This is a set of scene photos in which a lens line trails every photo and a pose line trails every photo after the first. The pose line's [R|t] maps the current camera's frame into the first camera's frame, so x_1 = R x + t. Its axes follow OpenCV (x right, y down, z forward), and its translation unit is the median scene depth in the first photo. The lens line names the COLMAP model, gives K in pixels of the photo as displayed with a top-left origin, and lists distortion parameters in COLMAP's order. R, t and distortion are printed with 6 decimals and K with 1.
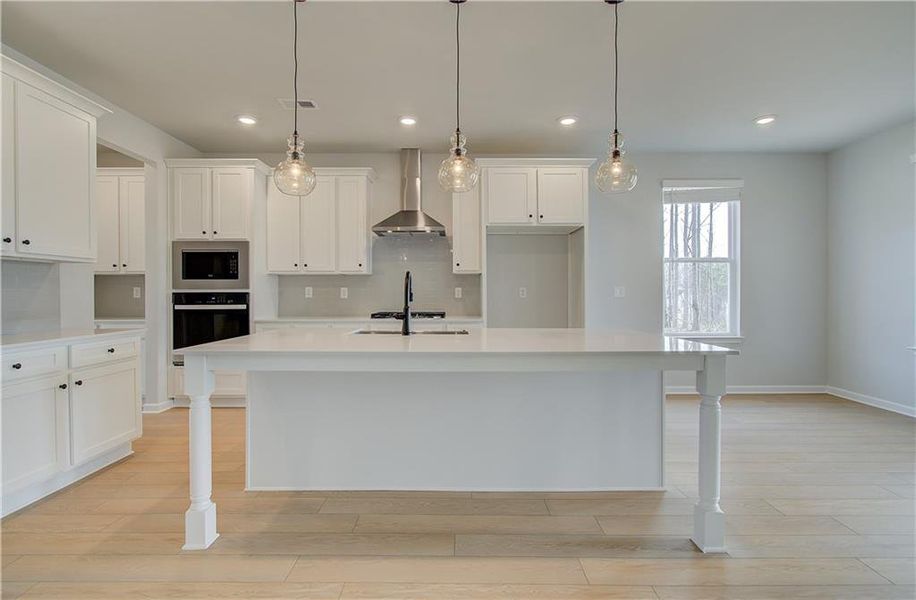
lens RADIAL K [[440.1, 0, 460.3], [0, 440.1, 296.2], [0, 0, 1]] dist [-0.002872, -0.002454]
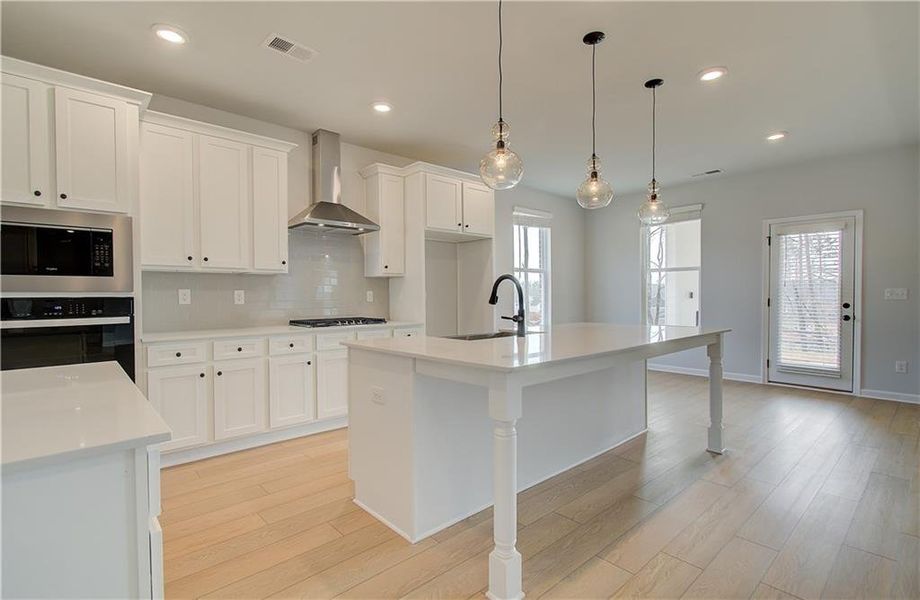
lens RADIAL K [[431.3, 0, 468.2], [0, 431.3, 300.4], [0, 0, 1]] dist [-0.003968, 0.001271]
pose [[0.740691, -0.011767, 0.671743, -0.530555], [0.011801, 0.999920, 0.004504, -0.000771], [-0.671742, 0.004591, 0.740771, 0.198899]]
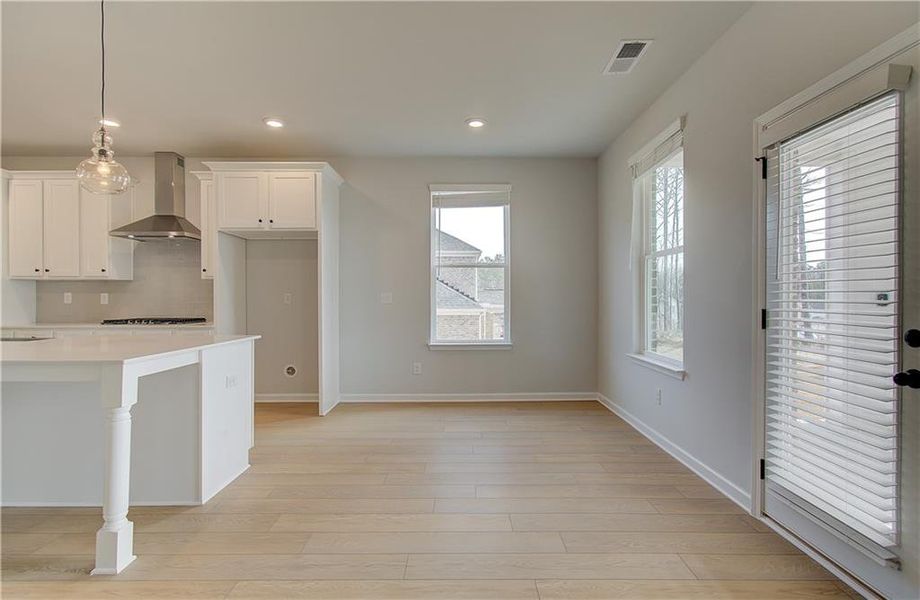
lens RADIAL K [[440.3, 0, 450.2], [0, 440.3, 295.8], [0, 0, 1]] dist [0.005073, 0.001022]
pose [[0.999966, -0.000118, -0.008260, 0.583138], [-0.000008, 0.999884, -0.015210, 0.001257], [0.008260, 0.015210, 0.999850, 0.019517]]
